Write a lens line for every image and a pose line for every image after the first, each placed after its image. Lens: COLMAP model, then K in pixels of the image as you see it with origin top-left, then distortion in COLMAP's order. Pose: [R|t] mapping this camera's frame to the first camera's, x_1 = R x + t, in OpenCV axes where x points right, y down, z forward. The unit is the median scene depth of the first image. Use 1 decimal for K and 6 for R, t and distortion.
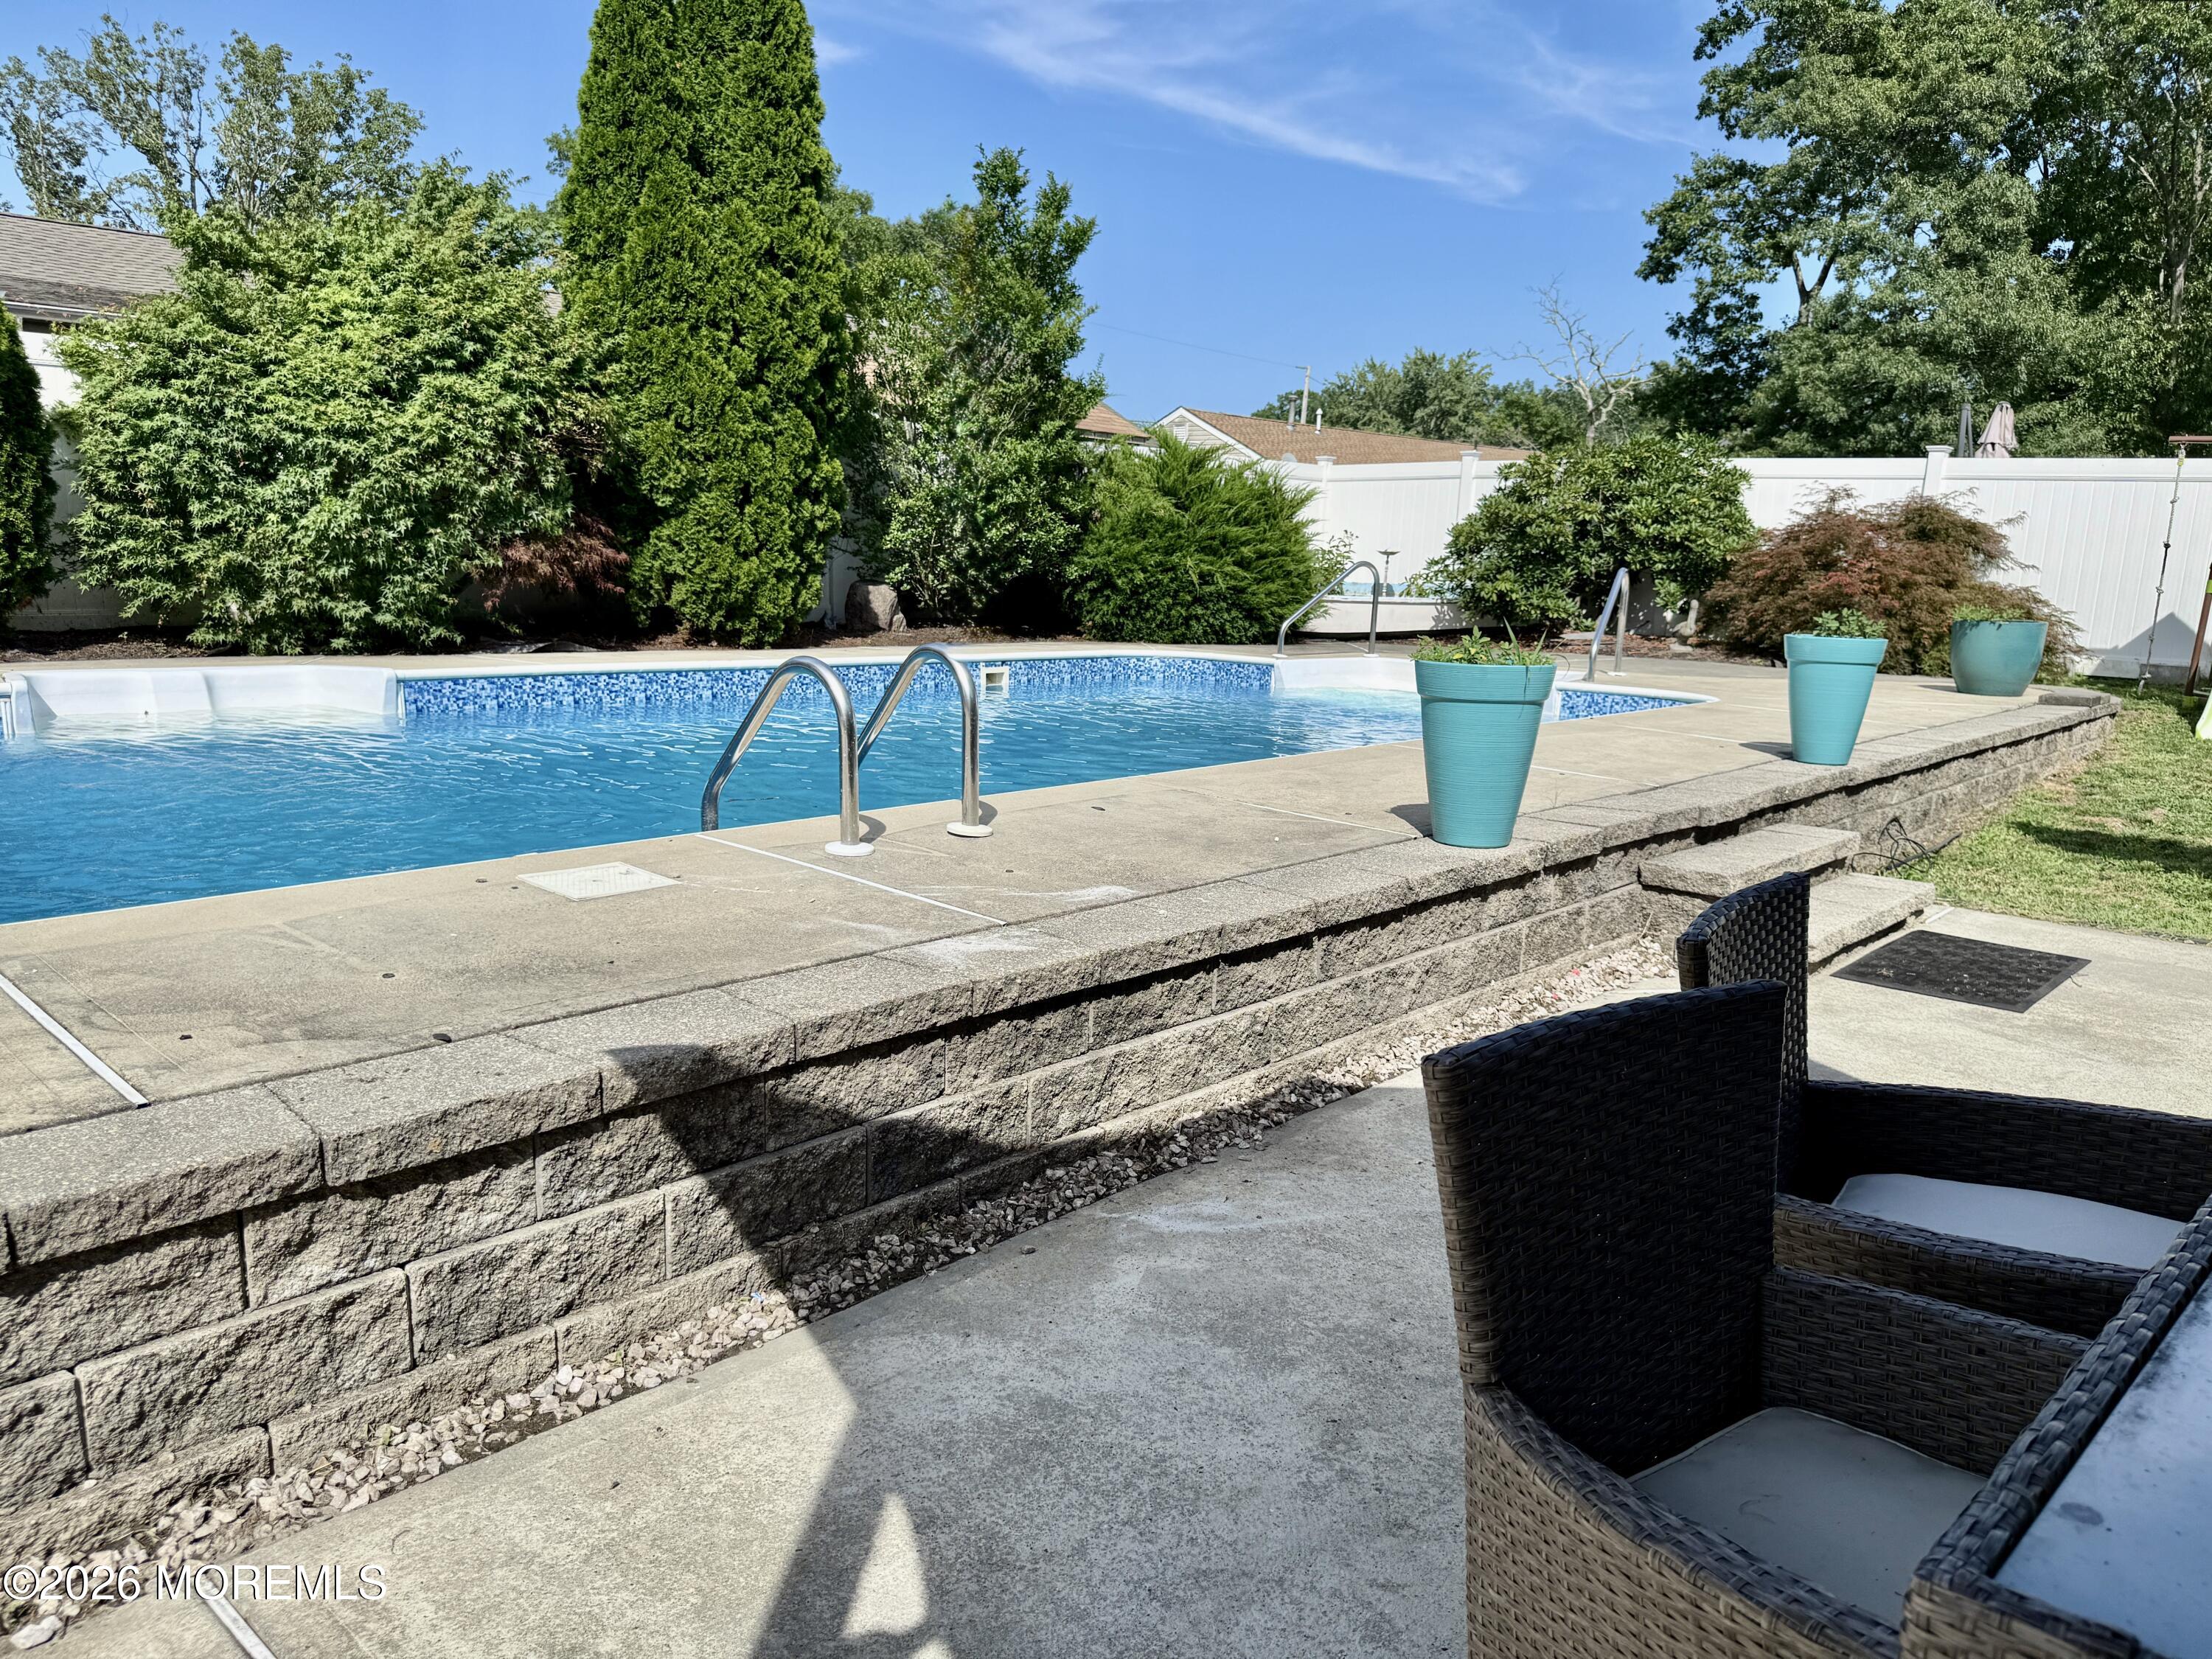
lens RADIAL K [[1558.5, 0, 1104.2], [0, 1558.5, 833.4], [0, 0, 1]] dist [0.157898, -0.258384]
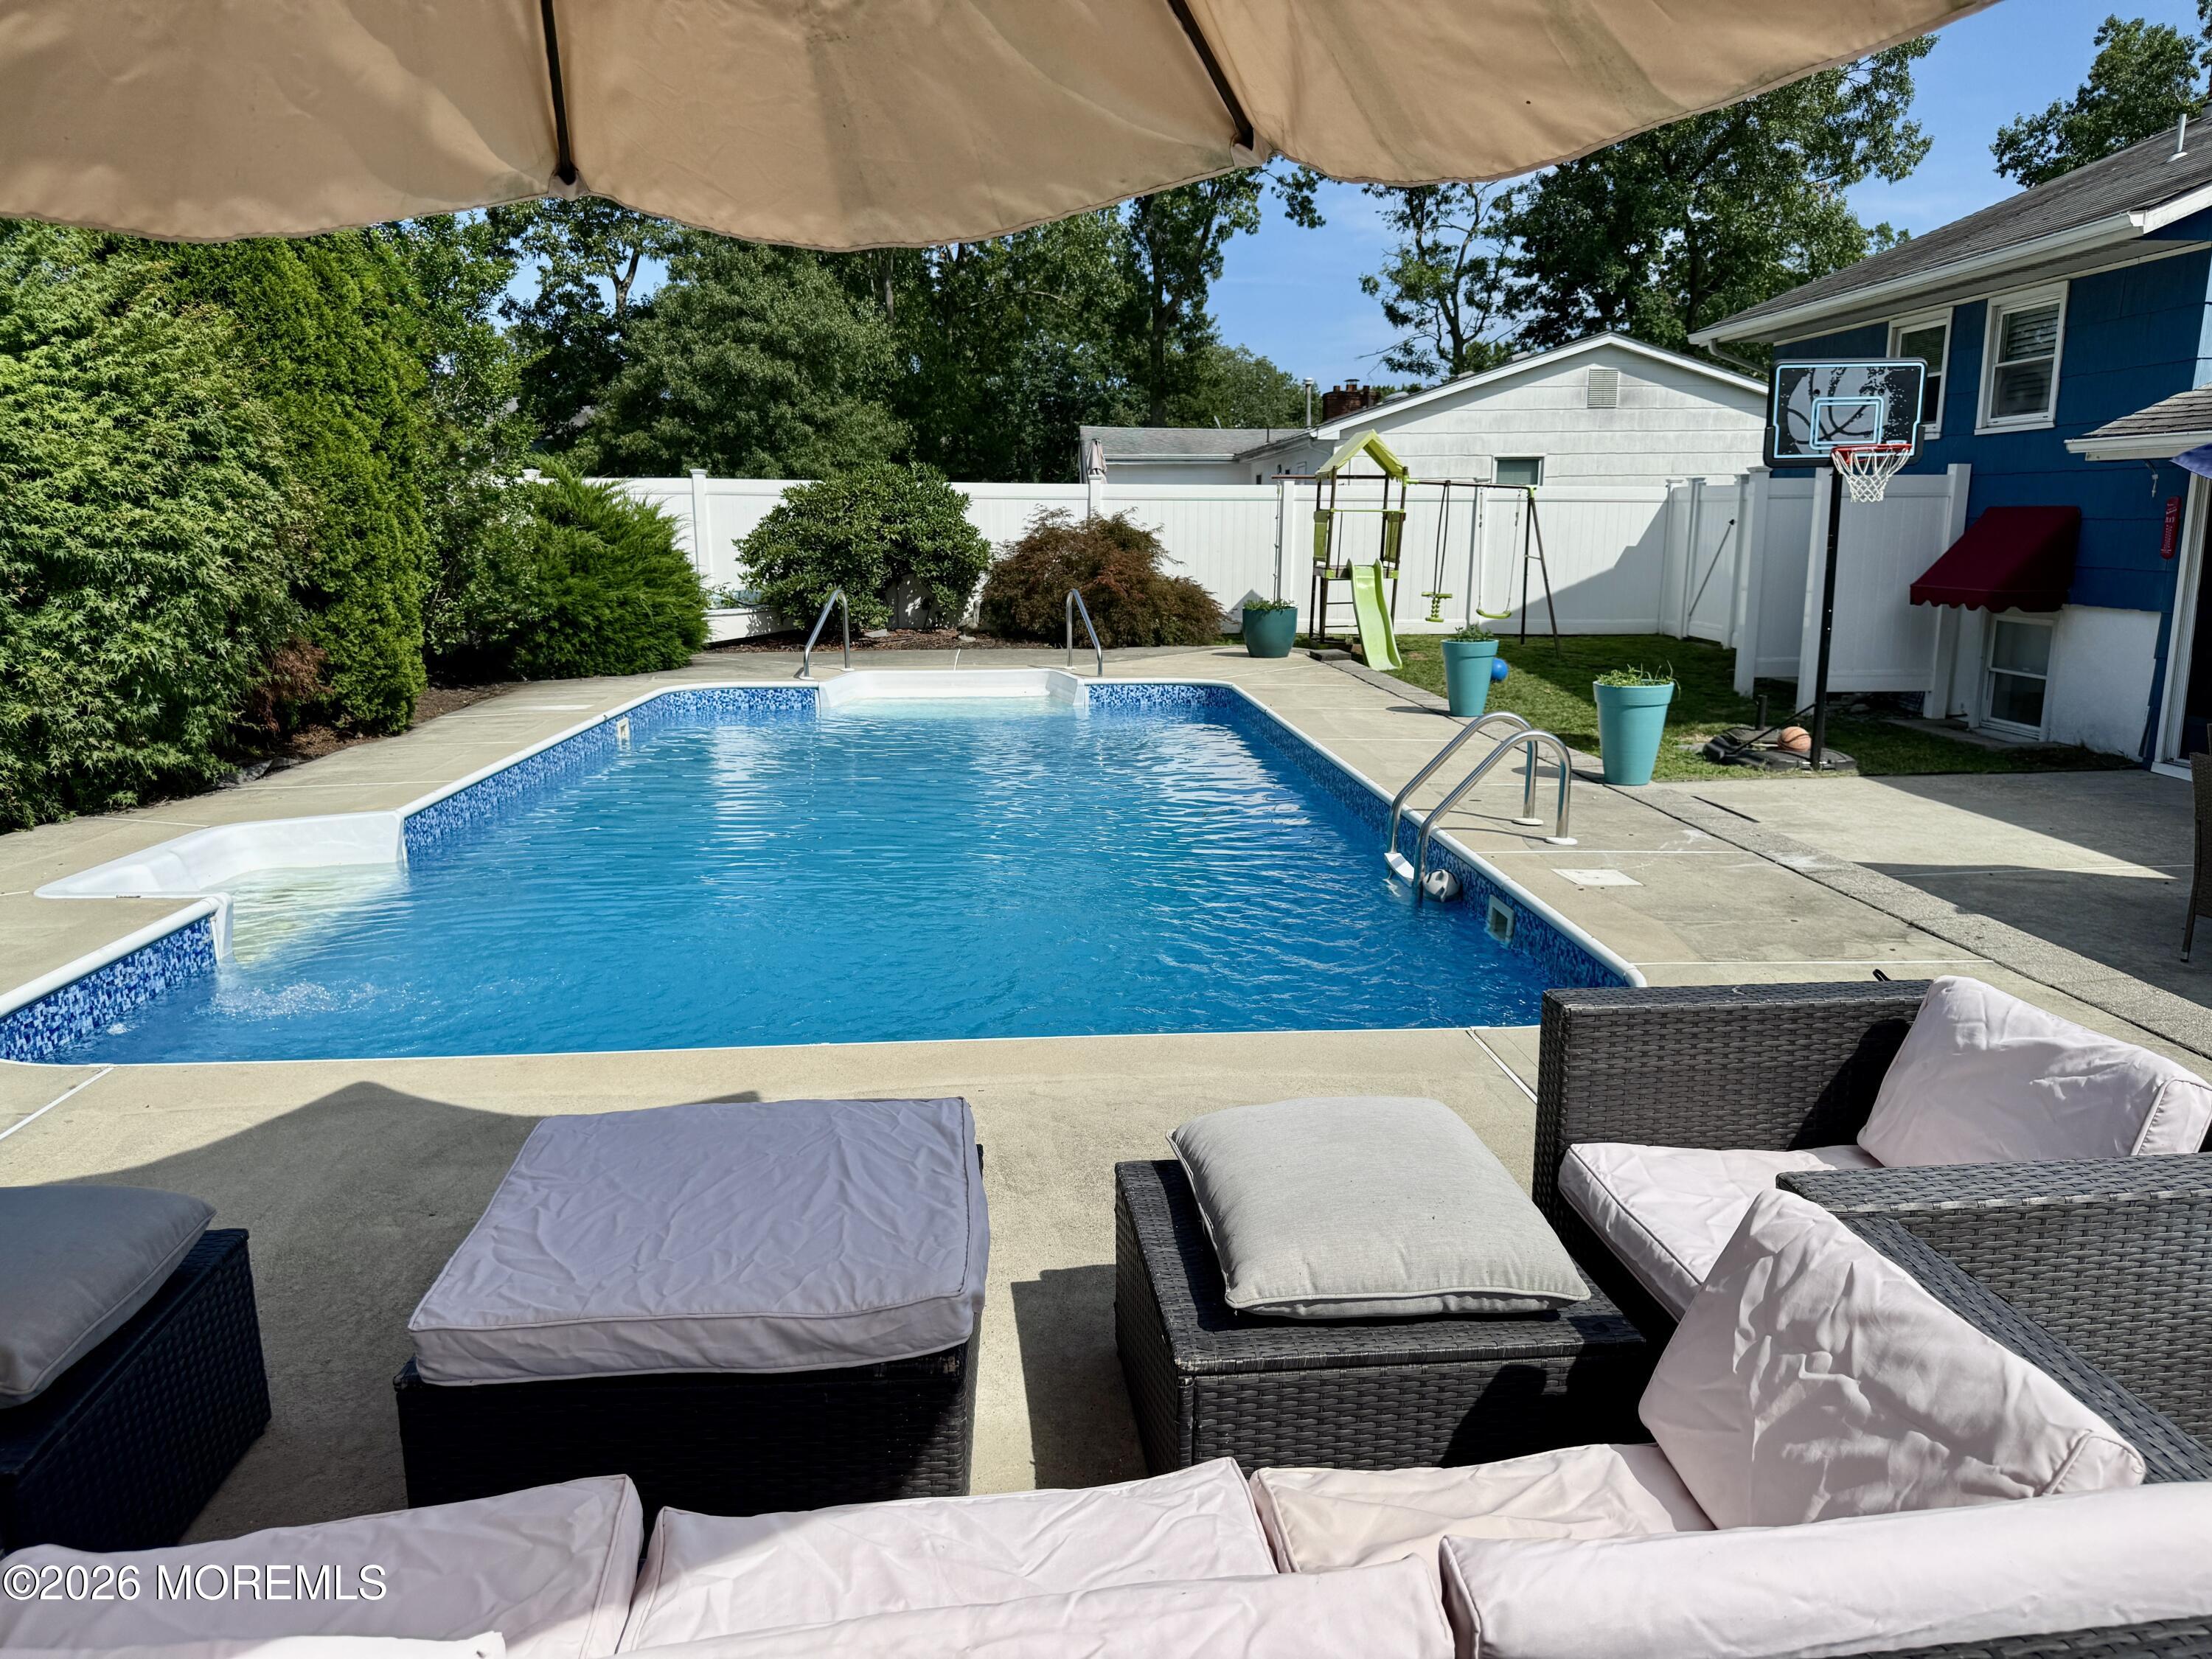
lens RADIAL K [[1640.7, 0, 1106.2], [0, 1640.7, 831.7], [0, 0, 1]] dist [0.049112, -0.311263]
pose [[0.687971, -0.169395, 0.705692, -0.697930], [0.151883, 0.984452, 0.088239, -0.094064], [-0.709667, 0.046477, 0.703003, 0.051906]]
